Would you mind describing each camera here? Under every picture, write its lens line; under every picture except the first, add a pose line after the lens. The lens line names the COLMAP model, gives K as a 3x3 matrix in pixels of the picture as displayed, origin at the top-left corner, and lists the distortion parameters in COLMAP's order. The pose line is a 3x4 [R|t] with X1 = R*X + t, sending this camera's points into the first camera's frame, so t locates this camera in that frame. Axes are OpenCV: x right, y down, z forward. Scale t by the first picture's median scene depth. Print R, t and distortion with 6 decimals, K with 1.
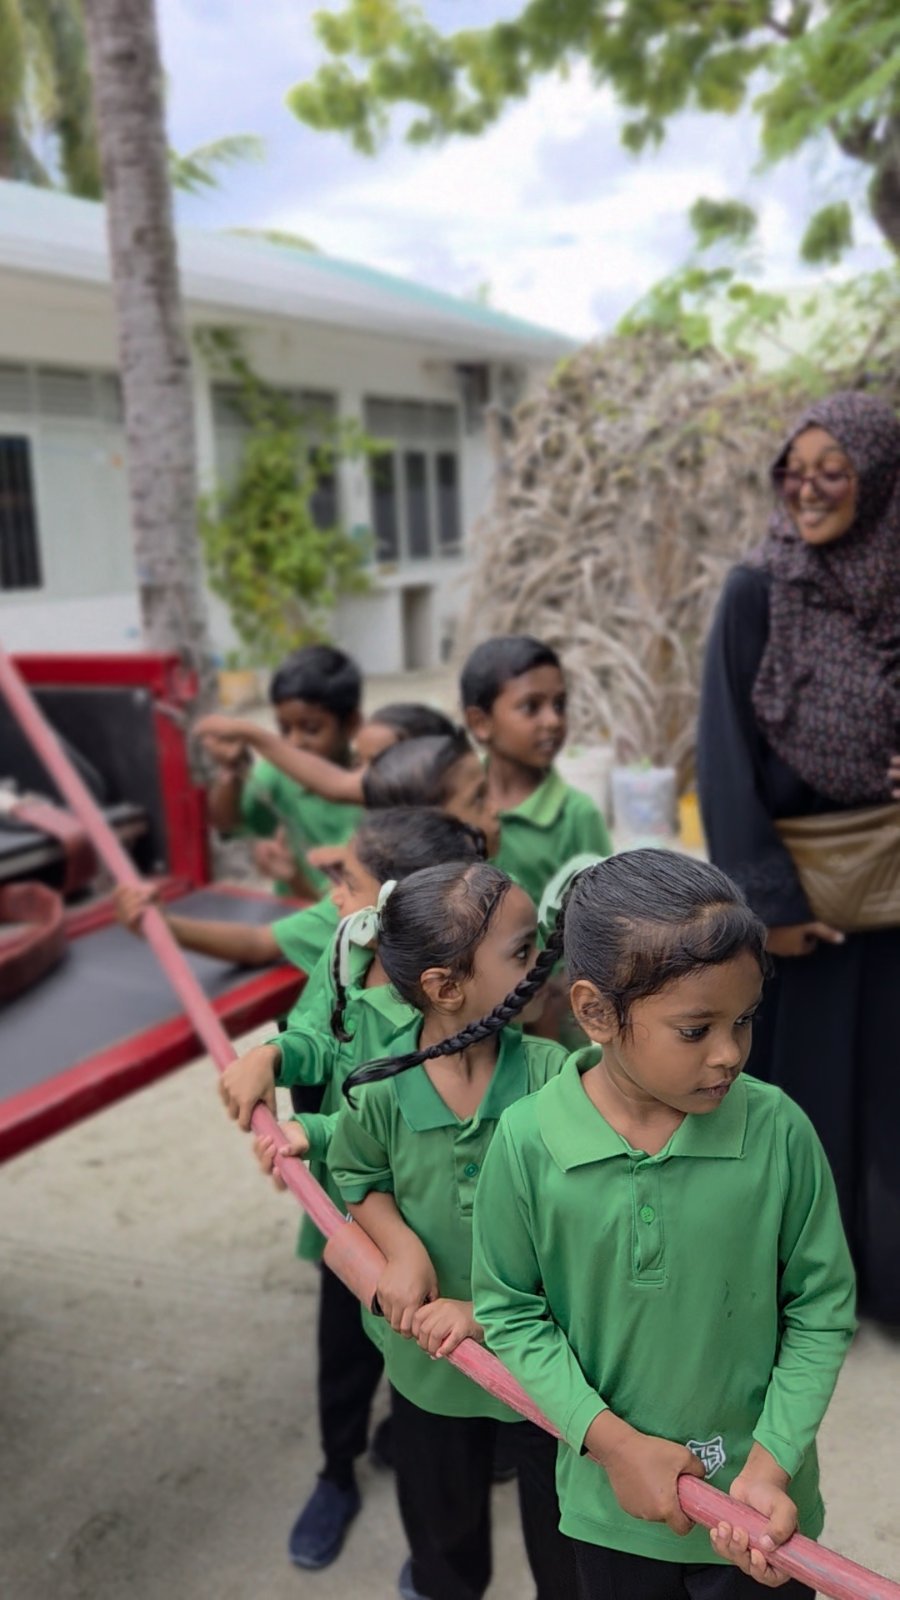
lens RADIAL K [[1371.9, 0, 437.4], [0, 1371.9, 799.1], [0, 0, 1]] dist [0.001619, 0.009812]
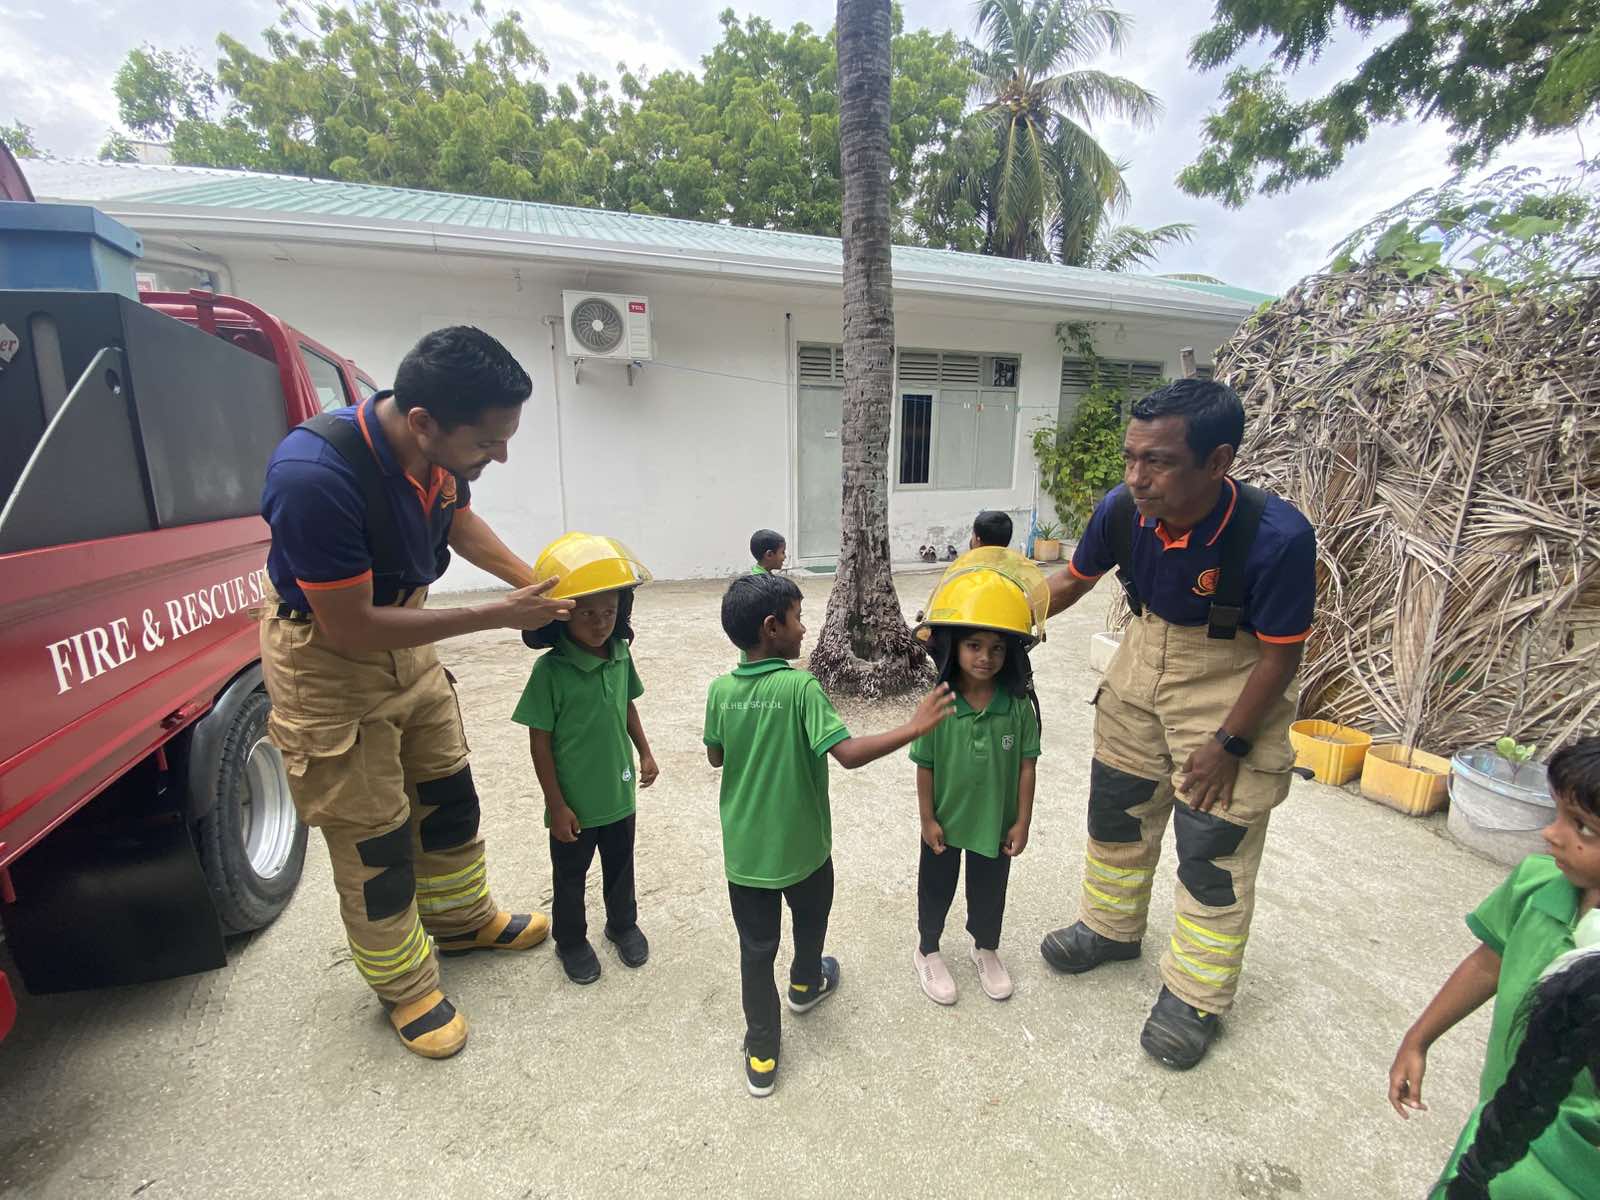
lens RADIAL K [[657.1, 0, 793.2], [0, 657.1, 606.5], [0, 0, 1]] dist [0.015019, -0.018258]
pose [[0.799135, 0.161986, -0.578917, 0.074201], [-0.140676, 0.986663, 0.081889, -0.036796], [0.584461, 0.015999, 0.811264, 0.192526]]
